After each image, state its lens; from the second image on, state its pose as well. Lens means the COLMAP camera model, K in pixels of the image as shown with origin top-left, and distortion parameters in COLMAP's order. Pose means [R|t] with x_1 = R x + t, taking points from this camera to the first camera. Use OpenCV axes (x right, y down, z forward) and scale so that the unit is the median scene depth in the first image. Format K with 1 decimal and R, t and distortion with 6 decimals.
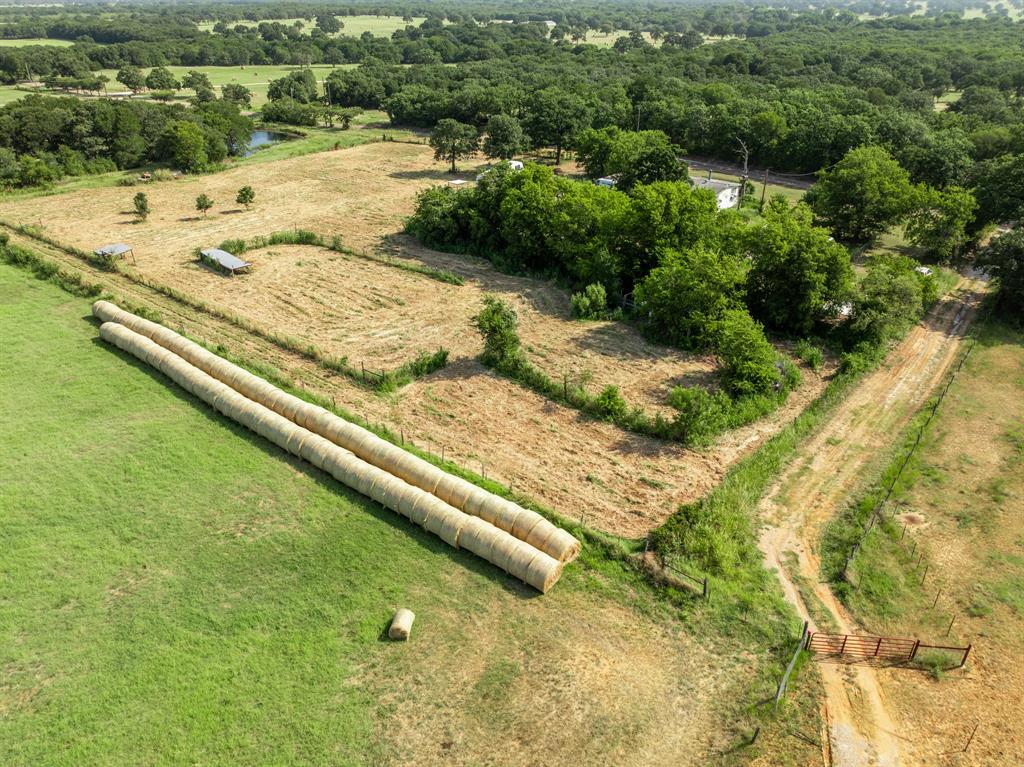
lens RADIAL K [[713.8, 0, 512.0], [0, 713.8, 383.5], [0, 0, 1]] dist [-0.033634, 0.025977]
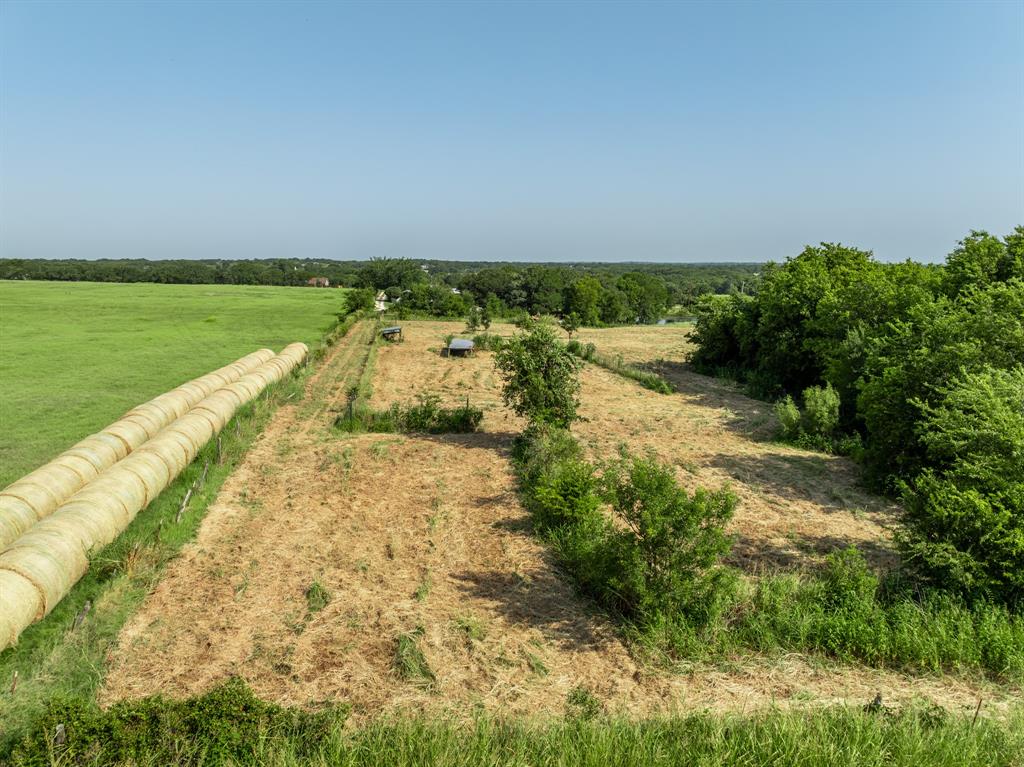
lens RADIAL K [[715.9, 0, 513.6], [0, 715.9, 383.9], [0, 0, 1]] dist [-0.034167, 0.023456]
pose [[0.748462, 0.117653, -0.652658, 0.312810], [-0.328148, 0.920918, -0.210305, 0.050729], [0.576302, 0.371574, 0.727880, 0.508270]]
